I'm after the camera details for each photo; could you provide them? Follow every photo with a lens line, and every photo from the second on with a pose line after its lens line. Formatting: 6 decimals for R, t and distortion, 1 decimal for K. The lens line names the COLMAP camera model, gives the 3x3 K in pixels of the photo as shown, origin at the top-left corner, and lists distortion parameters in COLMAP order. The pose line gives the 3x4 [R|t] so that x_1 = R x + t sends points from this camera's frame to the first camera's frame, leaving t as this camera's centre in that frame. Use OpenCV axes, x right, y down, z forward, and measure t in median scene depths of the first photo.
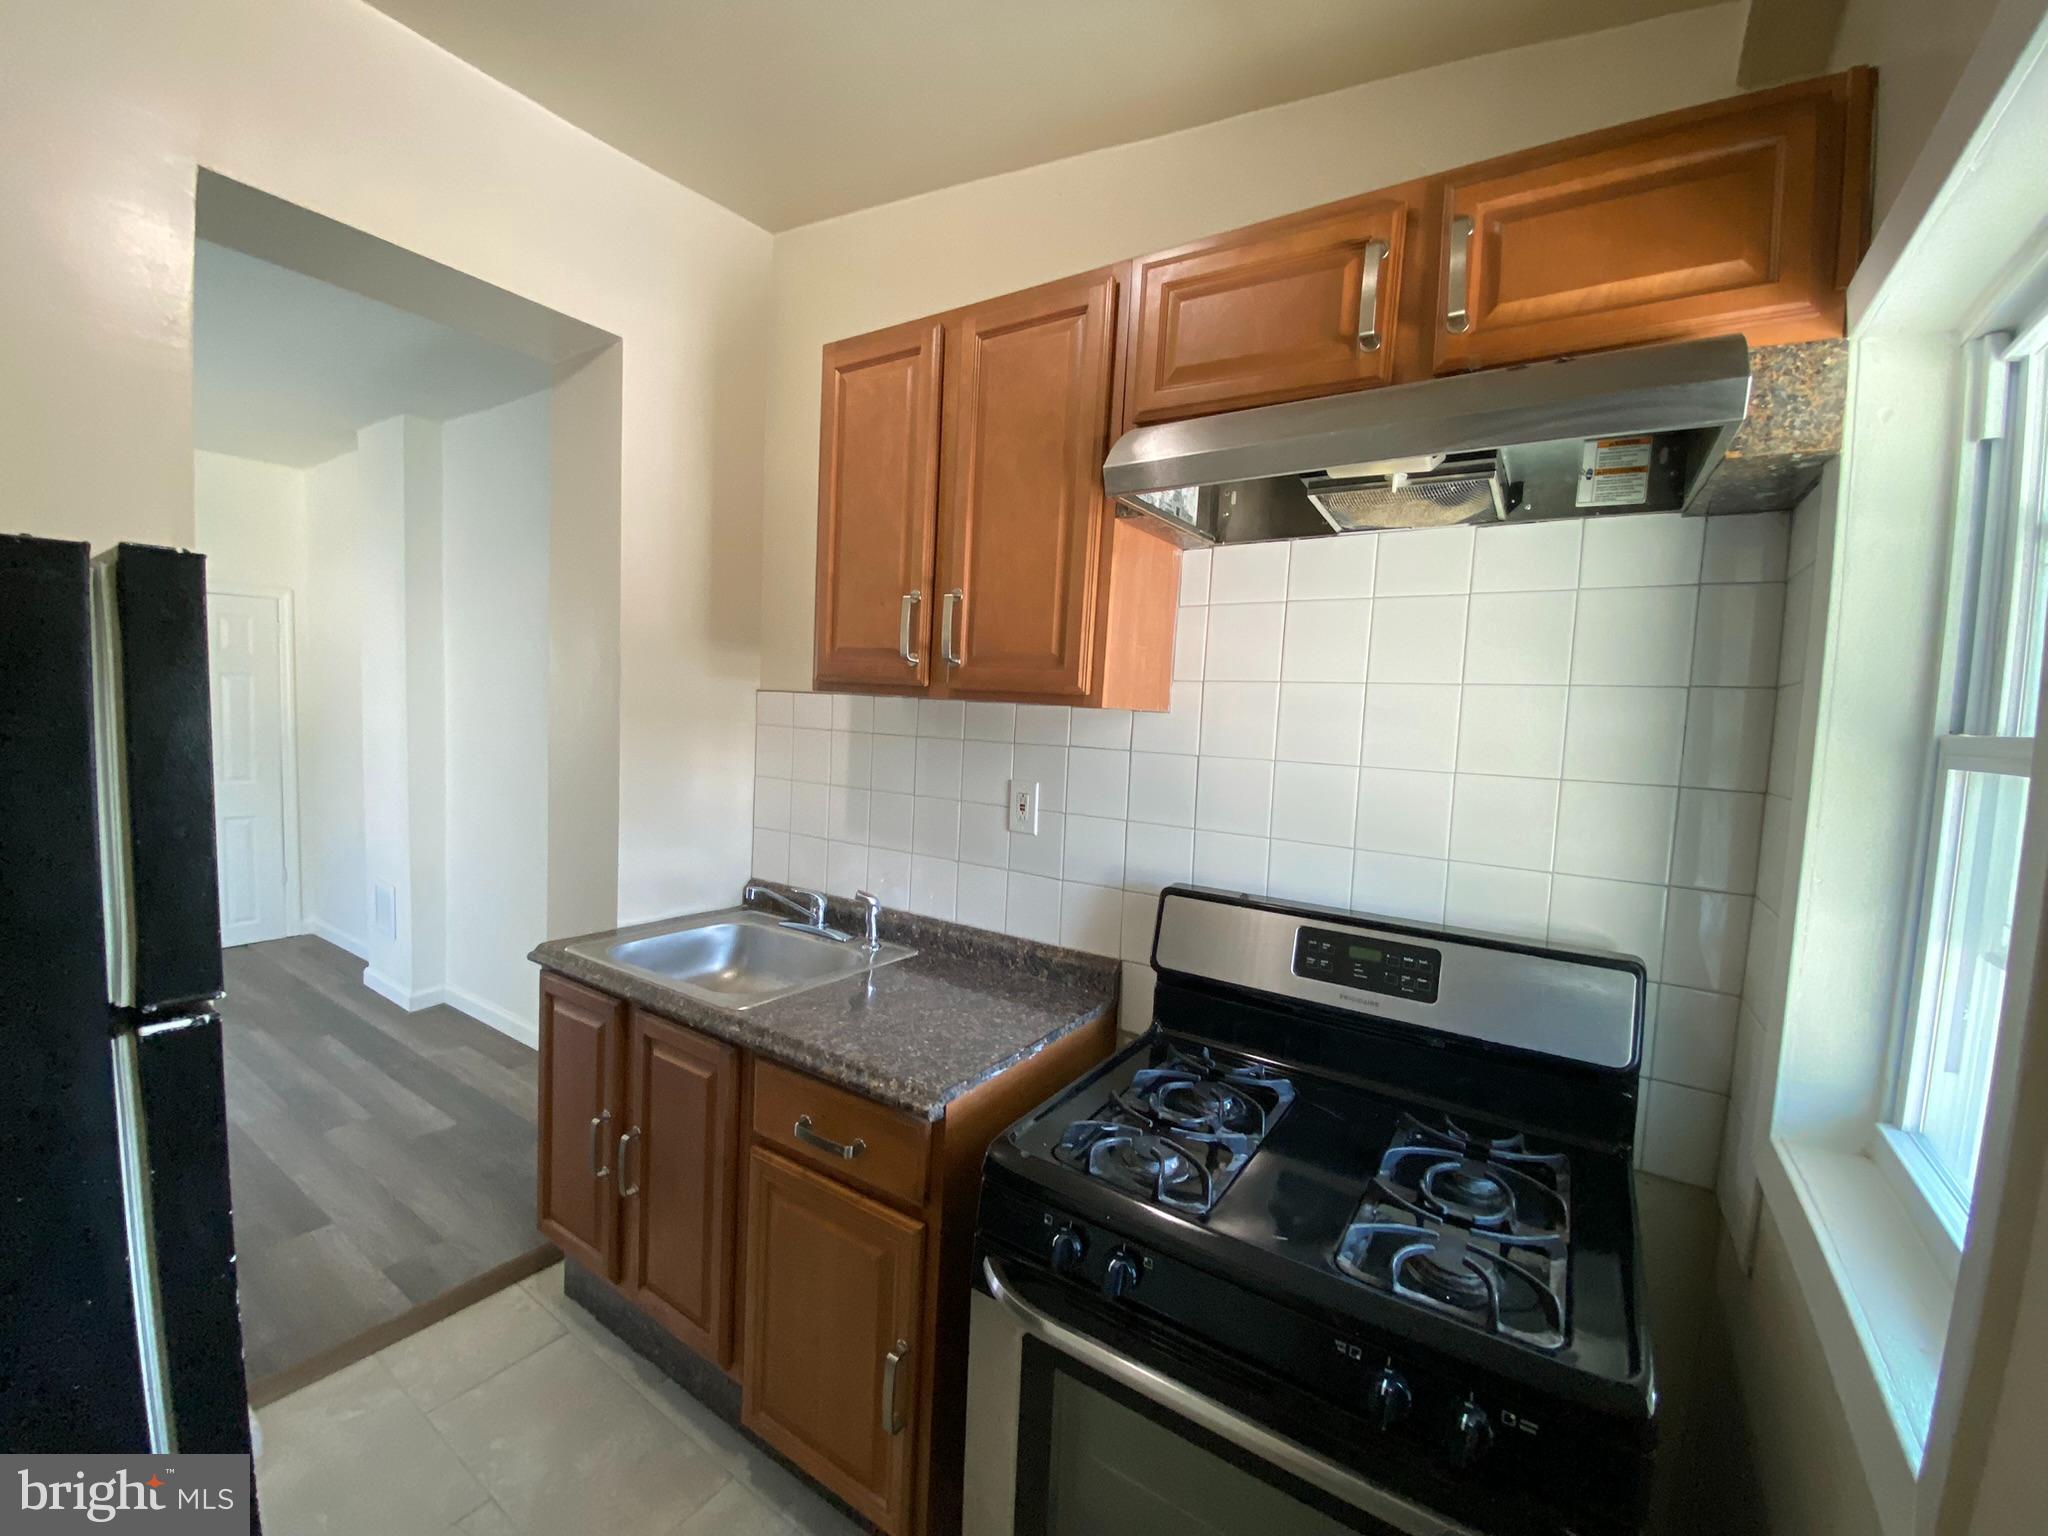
lens RADIAL K [[835.7, 0, 1019.5], [0, 835.7, 778.1], [0, 0, 1]] dist [0.012035, -0.017912]
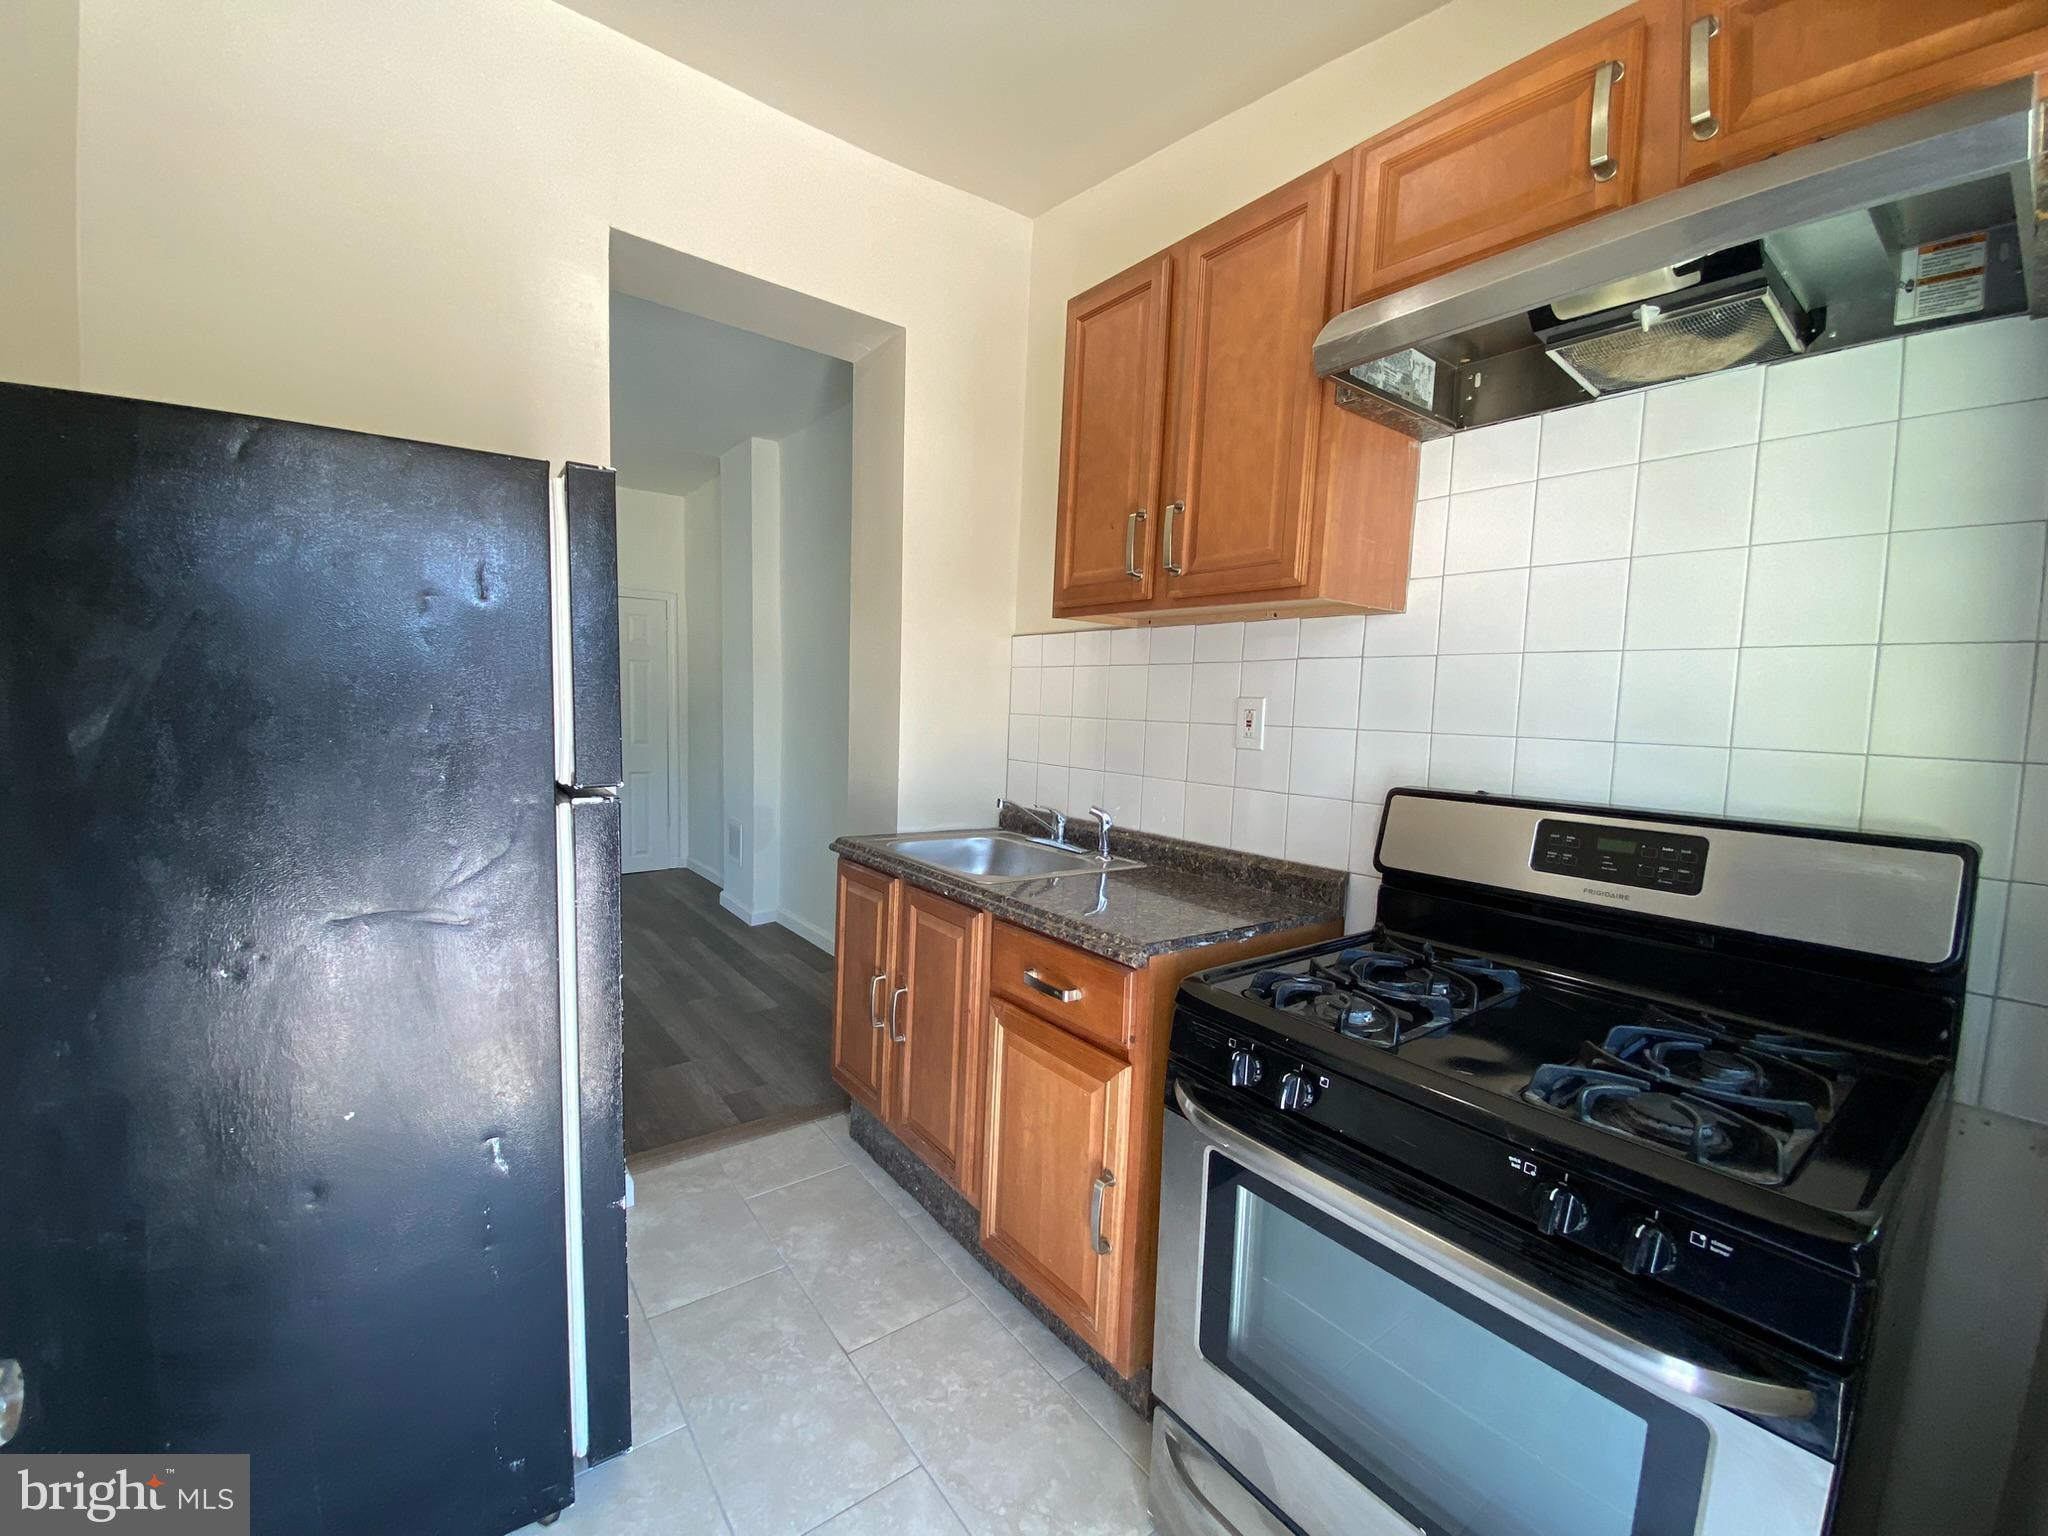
lens RADIAL K [[835.7, 0, 1011.5], [0, 835.7, 788.2], [0, 0, 1]] dist [0.012035, -0.017912]
pose [[0.943712, 0.017226, -0.330320, 0.081771], [-0.017314, 0.999847, 0.002677, 0.141451], [0.330315, 0.003192, 0.943865, -0.076045]]
